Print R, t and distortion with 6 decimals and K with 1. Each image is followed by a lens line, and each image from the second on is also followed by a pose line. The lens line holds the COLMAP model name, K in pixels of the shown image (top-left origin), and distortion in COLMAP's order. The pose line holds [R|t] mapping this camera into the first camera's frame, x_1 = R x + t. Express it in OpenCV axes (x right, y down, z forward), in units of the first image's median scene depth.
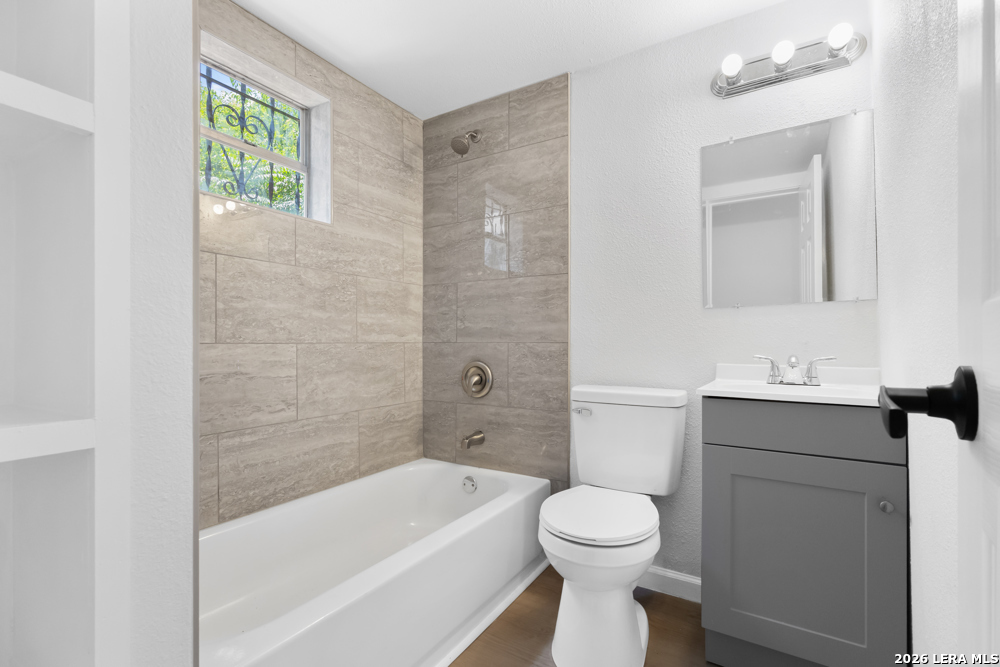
lens RADIAL K [[463.4, 0, 497.9], [0, 463.4, 340.2], [0, 0, 1]] dist [-0.001340, 0.000889]
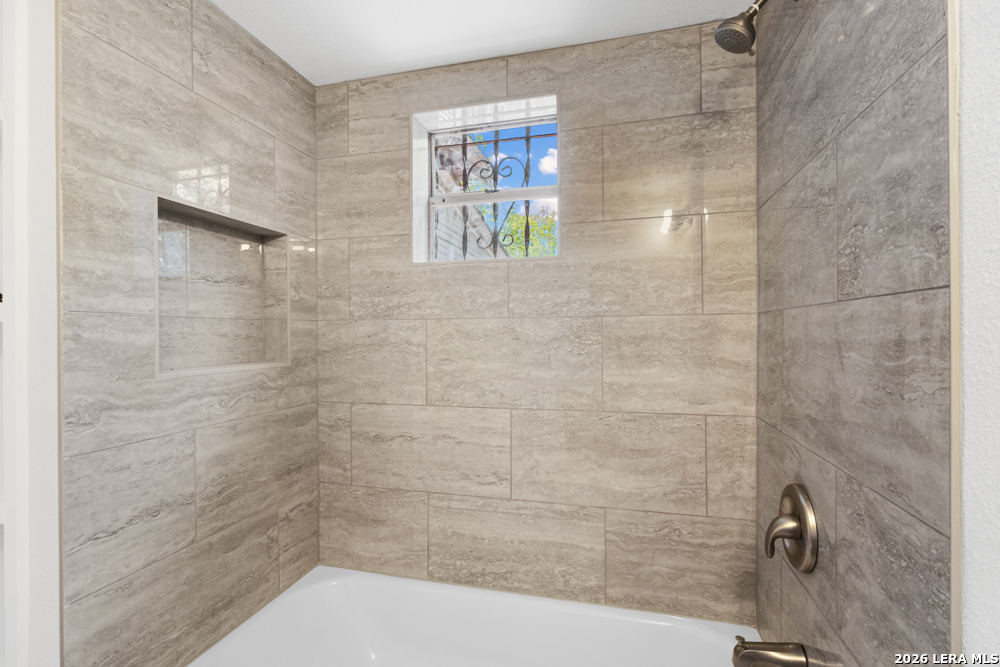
lens RADIAL K [[463.4, 0, 499.4], [0, 463.4, 330.9], [0, 0, 1]] dist [-0.001340, 0.000889]
pose [[0.282511, -0.006480, -0.959242, 0.363892], [0.013400, 0.999906, -0.002809, -0.128898], [0.959171, -0.012060, 0.282571, 0.711904]]
